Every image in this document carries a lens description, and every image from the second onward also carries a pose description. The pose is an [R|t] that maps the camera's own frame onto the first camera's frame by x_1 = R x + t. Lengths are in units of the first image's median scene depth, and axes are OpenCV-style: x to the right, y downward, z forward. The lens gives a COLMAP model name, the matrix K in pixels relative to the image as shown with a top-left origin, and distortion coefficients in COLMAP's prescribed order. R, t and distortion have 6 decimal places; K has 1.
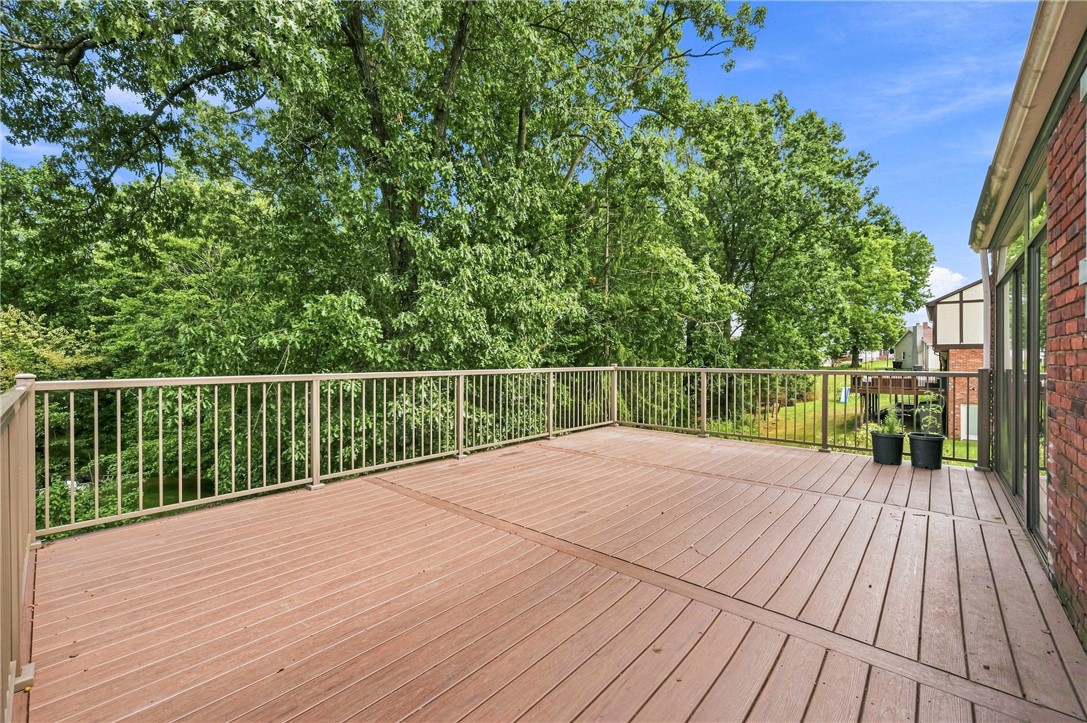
lens RADIAL K [[444.6, 0, 547.6], [0, 444.6, 360.4], [0, 0, 1]] dist [-0.001751, -0.000109]
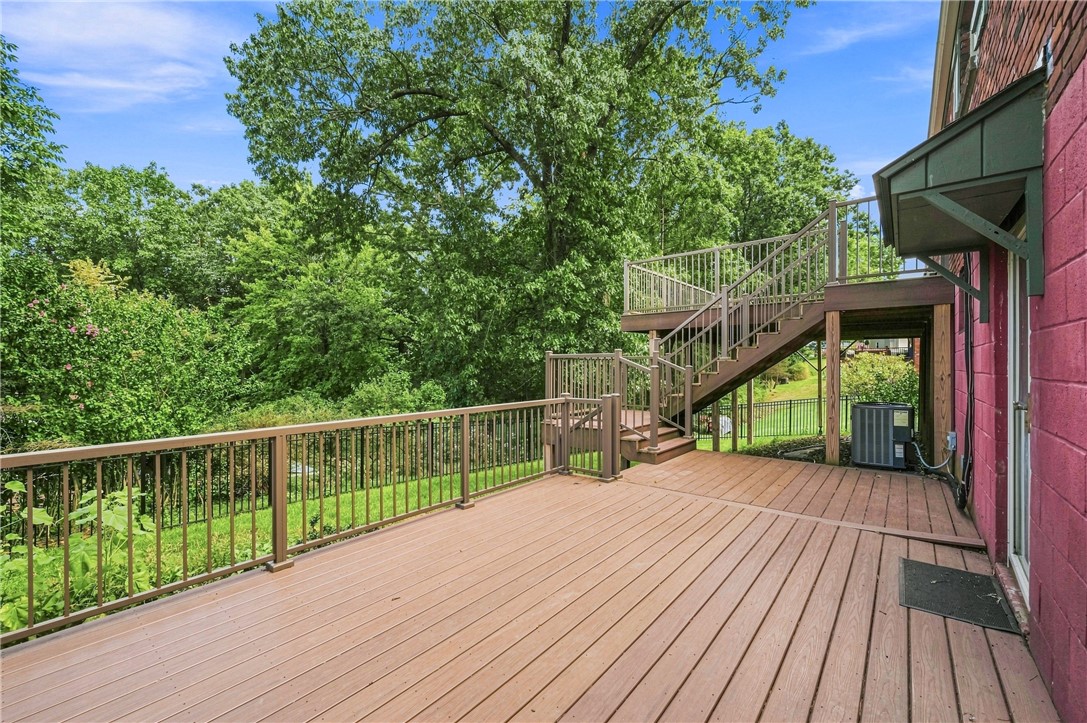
lens RADIAL K [[444.6, 0, 538.6], [0, 444.6, 364.6], [0, 0, 1]] dist [-0.001751, -0.000109]
pose [[0.999550, 0.000466, 0.030007, -0.230018], [-0.000446, 1.000000, -0.000684, 0.093257], [-0.030007, 0.000670, 0.999549, -0.259542]]
